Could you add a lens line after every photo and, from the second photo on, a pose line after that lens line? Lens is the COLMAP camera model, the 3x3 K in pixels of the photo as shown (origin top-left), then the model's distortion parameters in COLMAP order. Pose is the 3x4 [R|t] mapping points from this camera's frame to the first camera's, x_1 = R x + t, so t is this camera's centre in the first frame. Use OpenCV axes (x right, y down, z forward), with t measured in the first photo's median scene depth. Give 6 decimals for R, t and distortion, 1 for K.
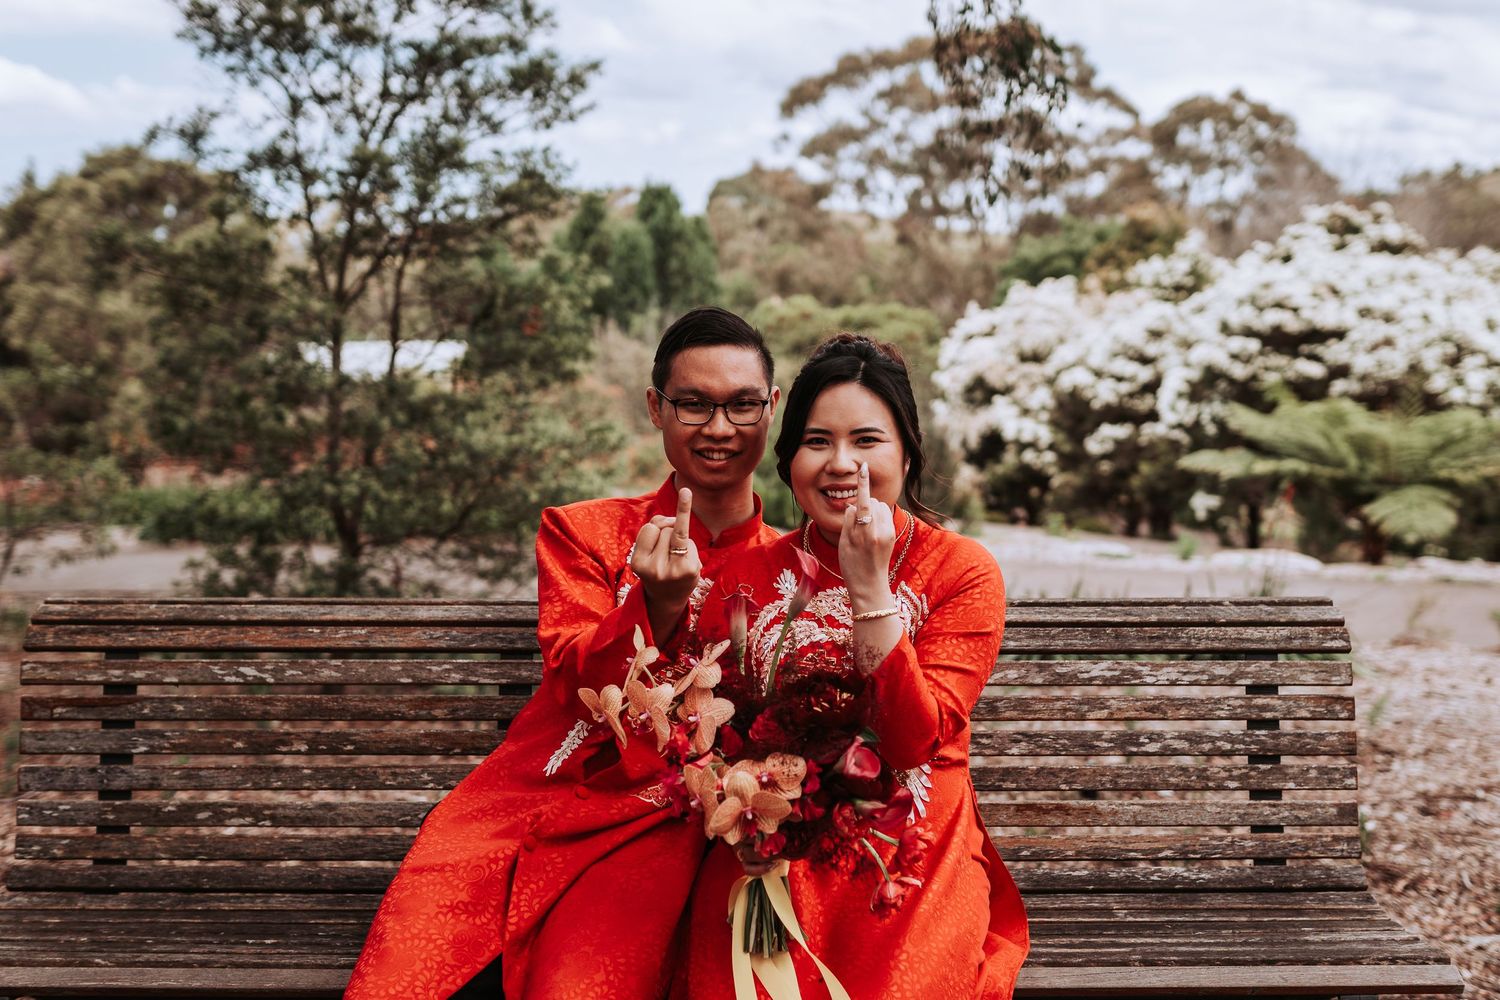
lens RADIAL K [[1426.2, 0, 689.6], [0, 1426.2, 471.4], [0, 0, 1]] dist [0.005456, 0.005748]
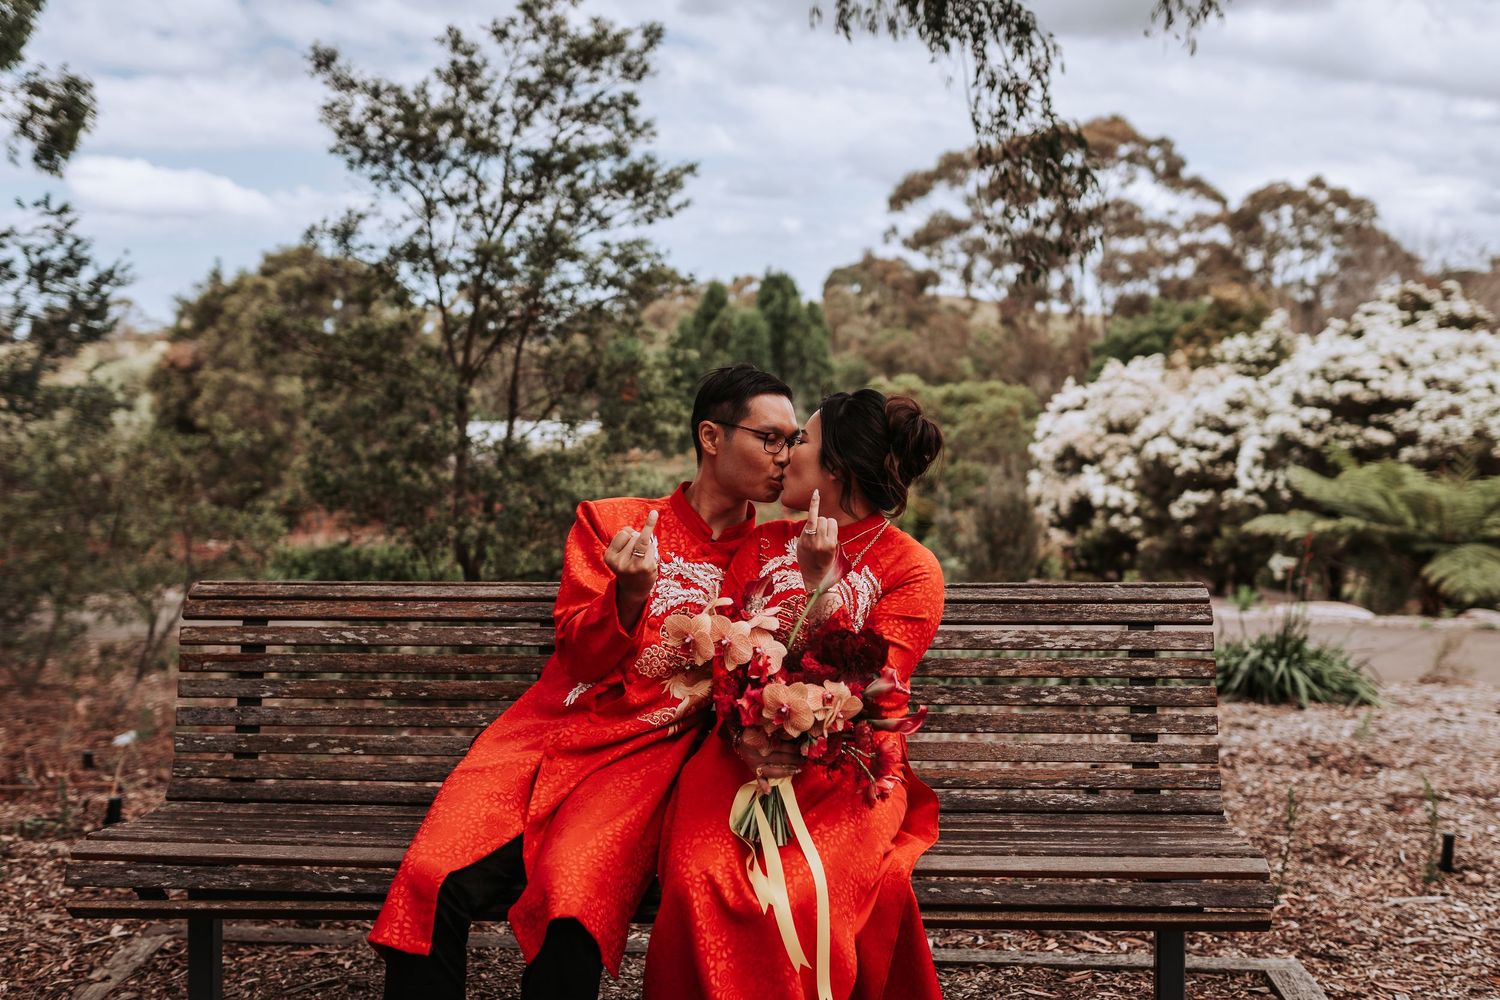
lens RADIAL K [[1423.9, 0, 750.0], [0, 1423.9, 500.0], [0, 0, 1]] dist [0.005512, 0.009122]
pose [[0.996871, -0.001900, -0.079025, 0.072320], [-0.001769, 0.998924, -0.046340, 0.034935], [0.079028, 0.046335, 0.995795, -0.123372]]
